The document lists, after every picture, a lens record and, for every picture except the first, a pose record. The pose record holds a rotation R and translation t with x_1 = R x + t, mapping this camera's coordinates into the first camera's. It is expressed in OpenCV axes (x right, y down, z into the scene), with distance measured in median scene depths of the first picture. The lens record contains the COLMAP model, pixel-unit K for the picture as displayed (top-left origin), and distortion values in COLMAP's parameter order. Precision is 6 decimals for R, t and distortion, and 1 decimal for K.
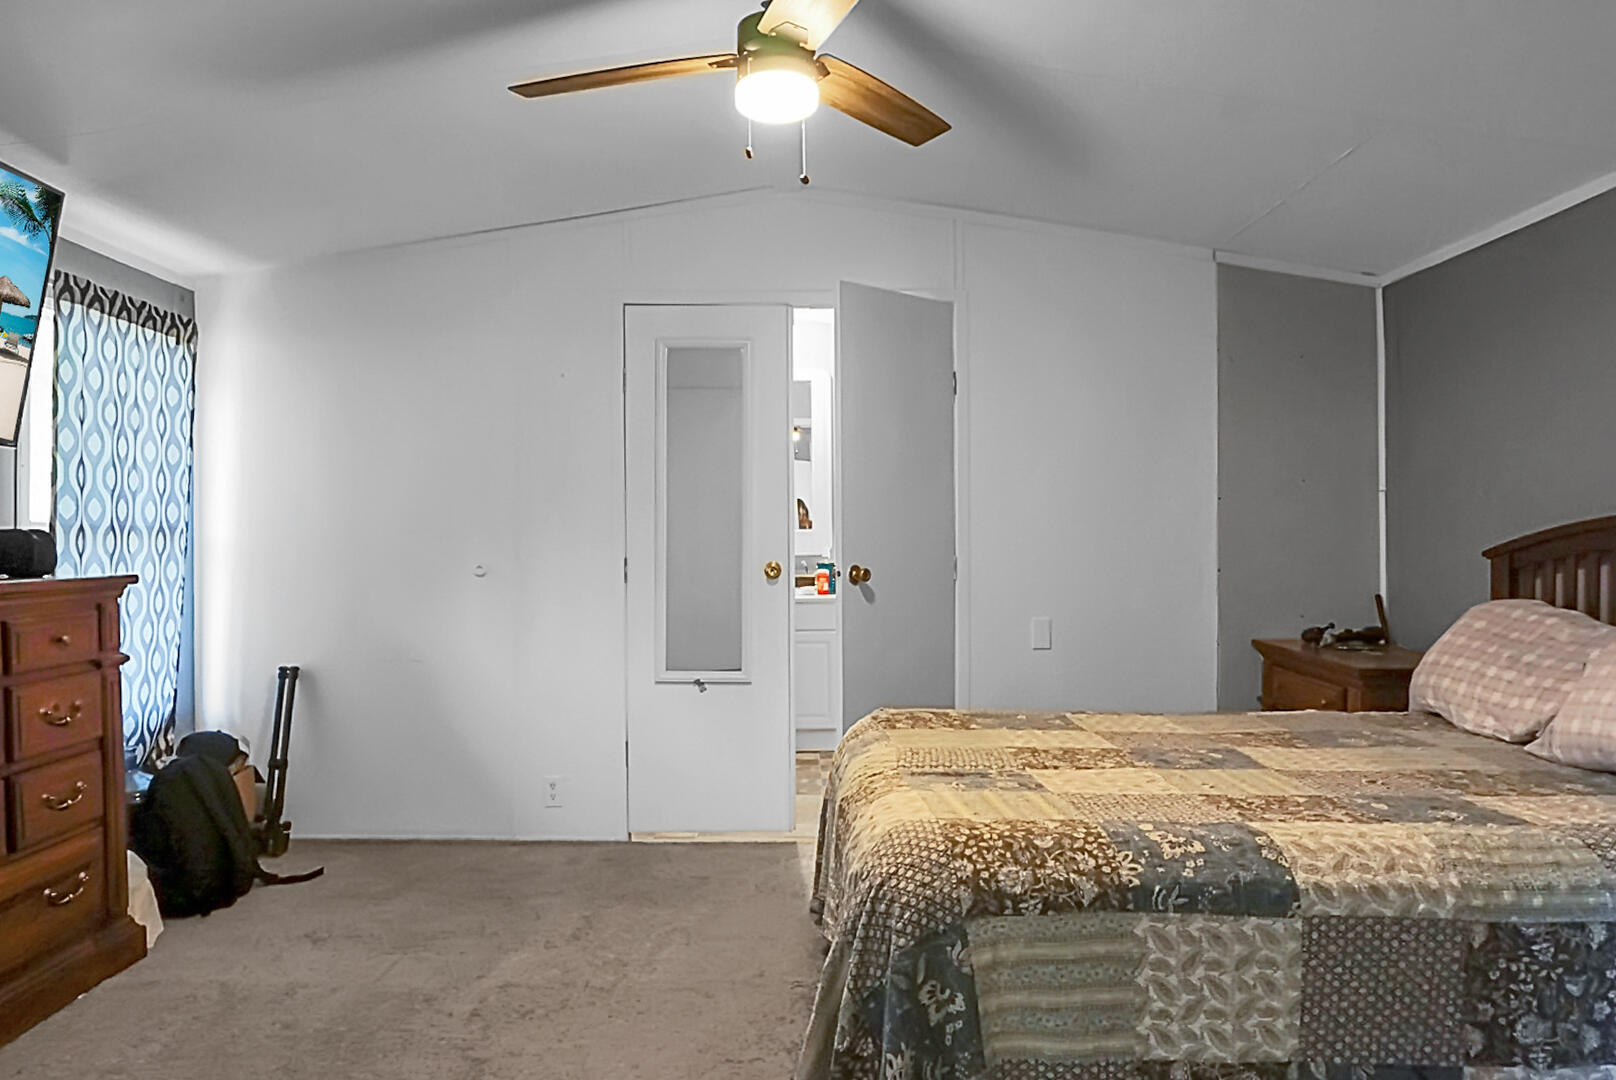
lens RADIAL K [[1080.4, 0, 805.2], [0, 1080.4, 545.4], [0, 0, 1]] dist [-0.046123, 0.025333]
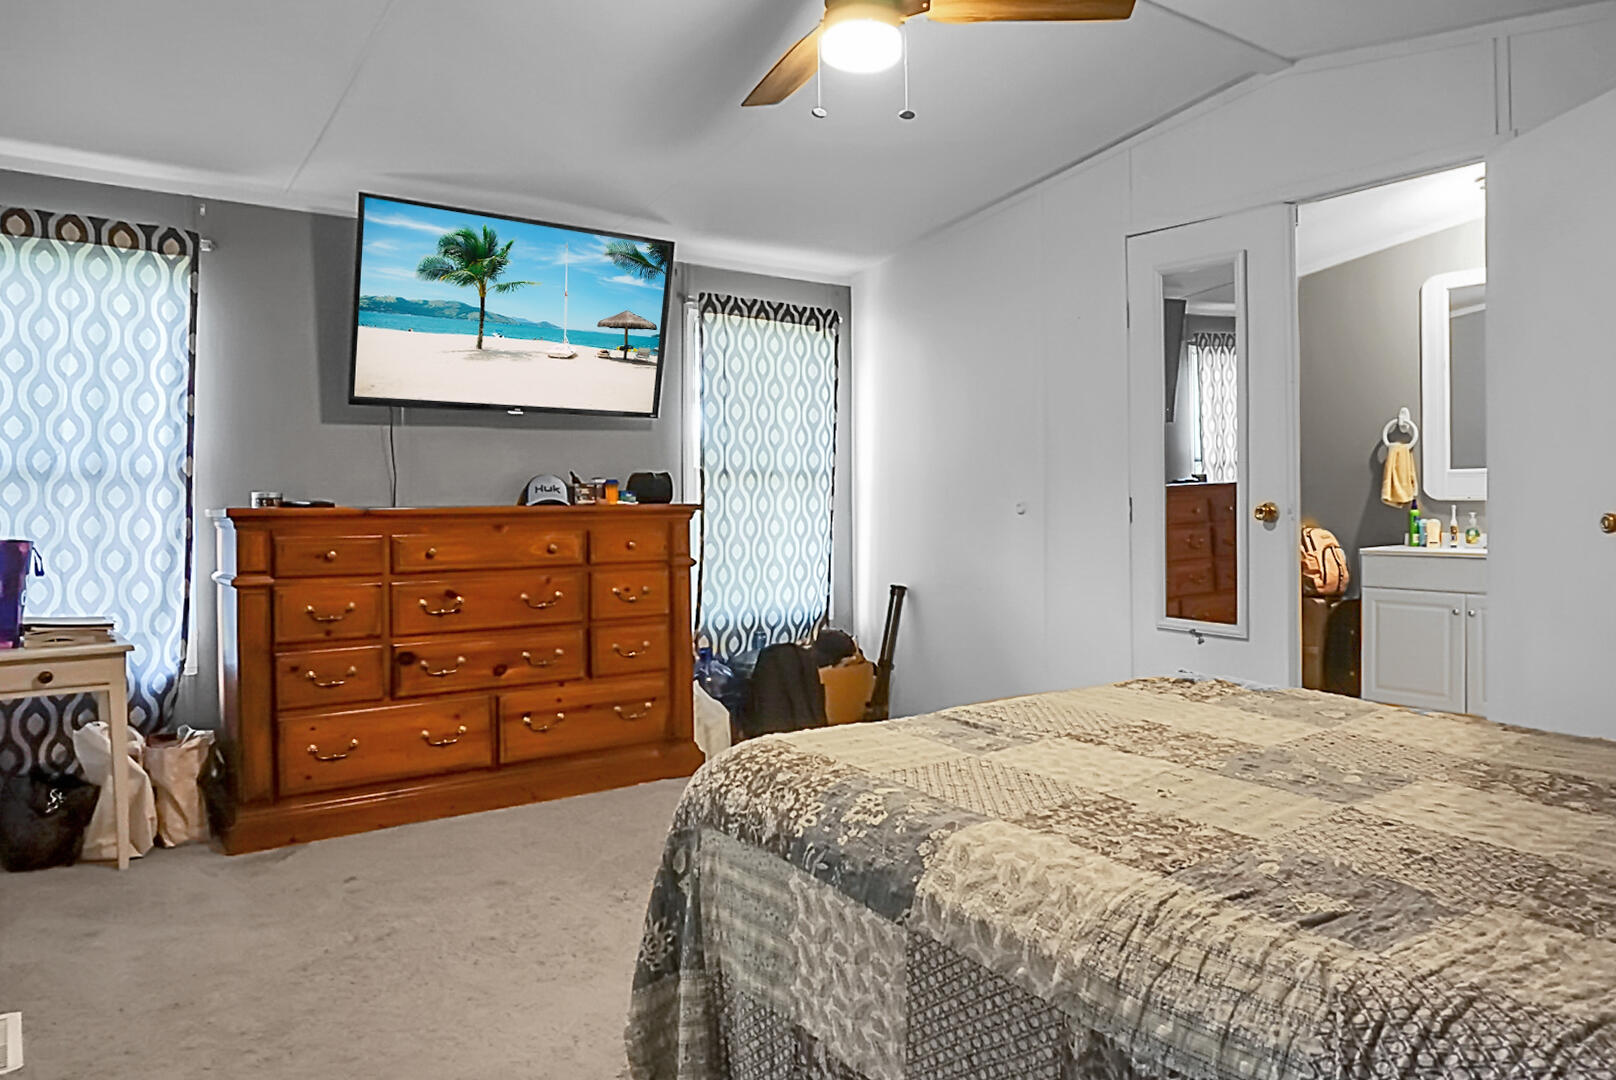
lens RADIAL K [[1080.4, 0, 813.8], [0, 1080.4, 525.6], [0, 0, 1]] dist [-0.046123, 0.025333]
pose [[0.596191, 0.028028, -0.802353, 1.037322], [-0.004924, 0.999499, 0.031256, 0.018409], [0.802828, -0.014684, 0.596030, 0.450572]]
